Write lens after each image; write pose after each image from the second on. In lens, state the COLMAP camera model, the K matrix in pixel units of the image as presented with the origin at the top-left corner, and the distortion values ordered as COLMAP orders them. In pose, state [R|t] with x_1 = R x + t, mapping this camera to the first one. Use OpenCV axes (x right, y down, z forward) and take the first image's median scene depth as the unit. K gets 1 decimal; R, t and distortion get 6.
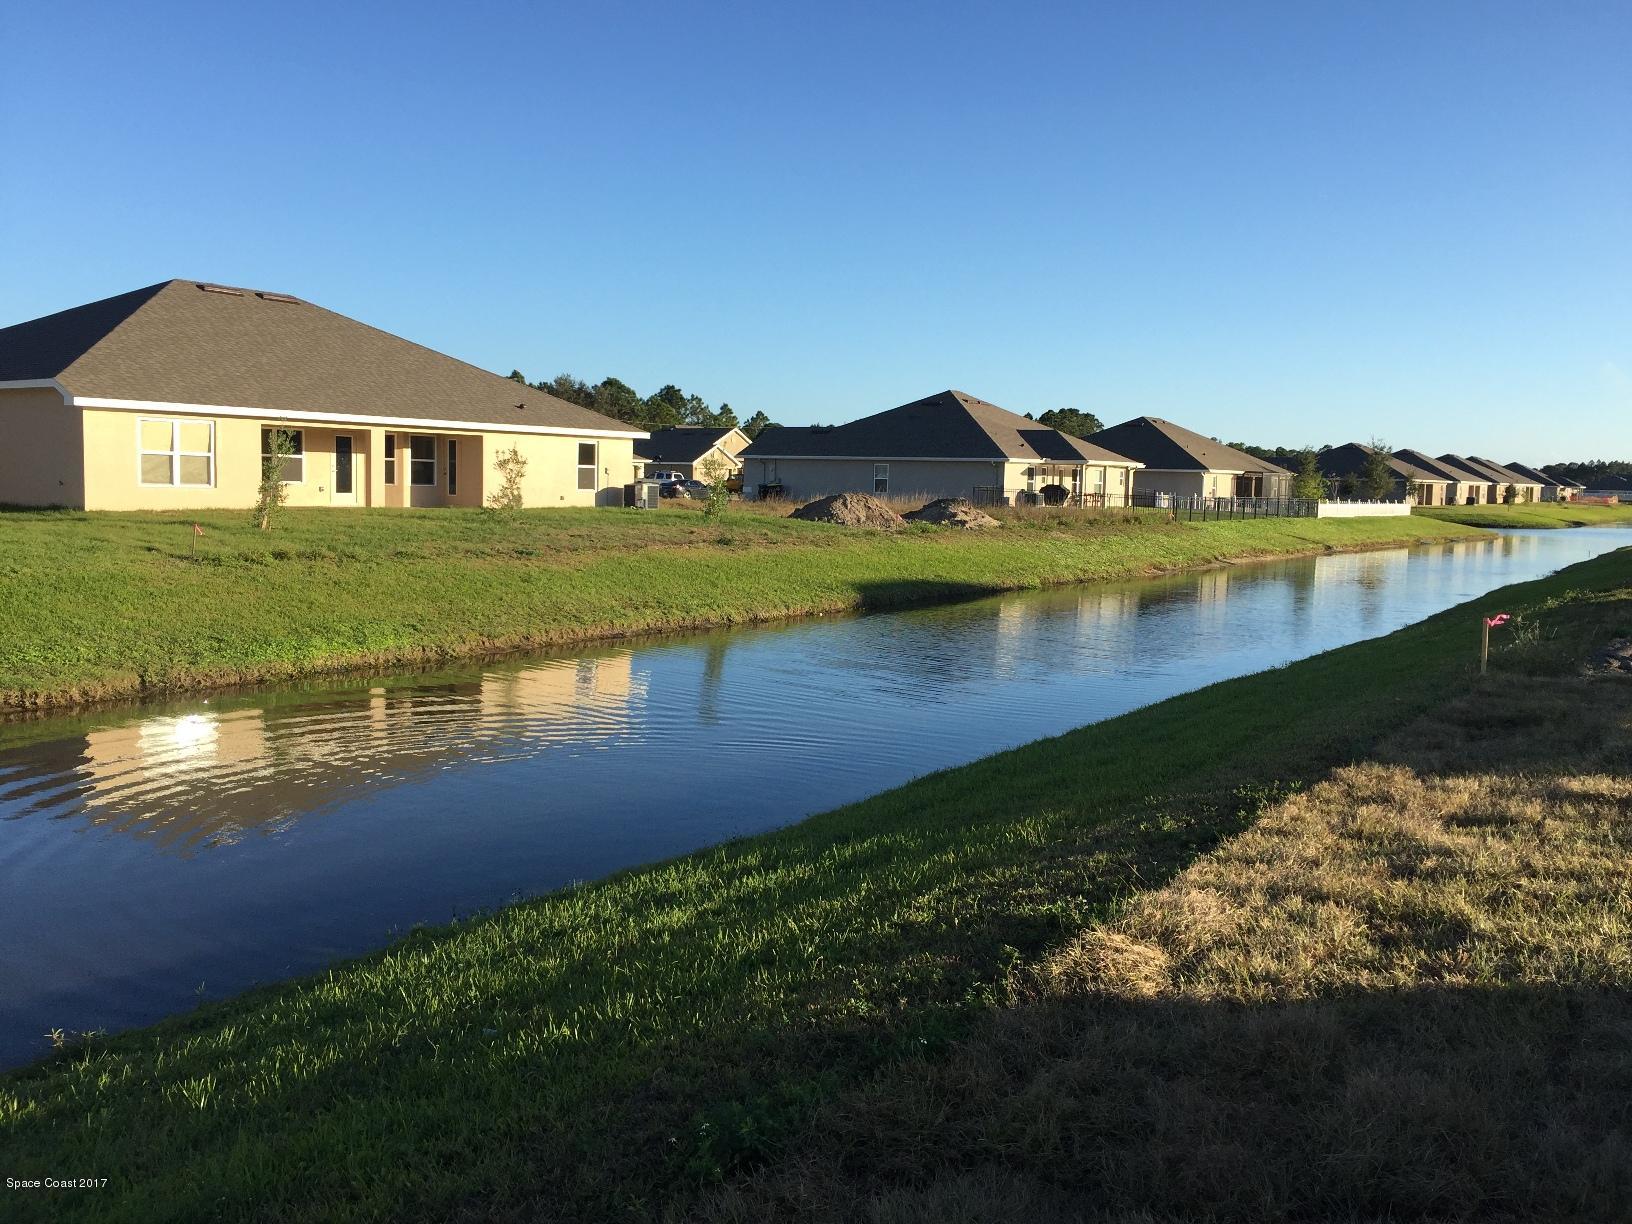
lens RADIAL K [[1293.4, 0, 816.0], [0, 1293.4, 612.0], [0, 0, 1]] dist [0.060670, -0.059840]
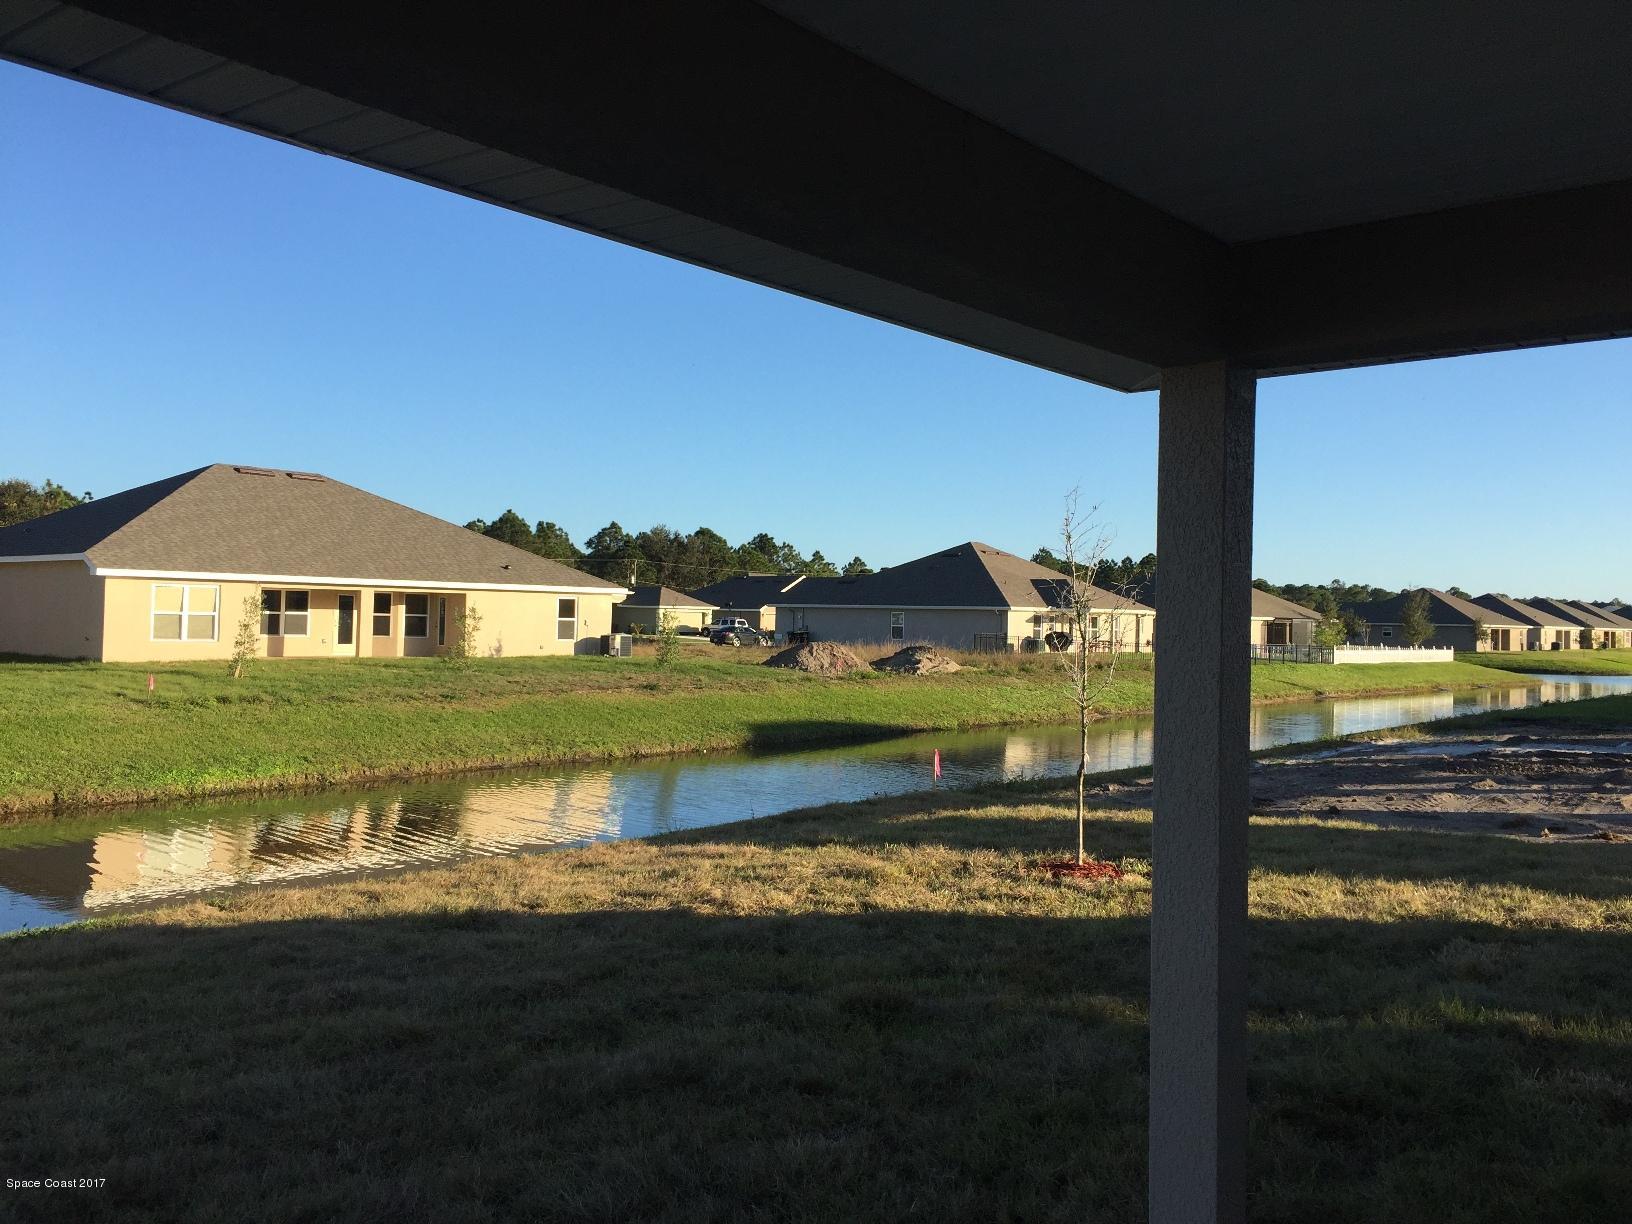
lens RADIAL K [[1293.4, 0, 816.0], [0, 1293.4, 612.0], [0, 0, 1]] dist [0.060670, -0.059840]
pose [[0.996371, -0.003634, -0.085036, 0.141946], [-0.005752, 0.993929, -0.109874, 0.003491], [0.084920, 0.109964, 0.990301, -0.096944]]
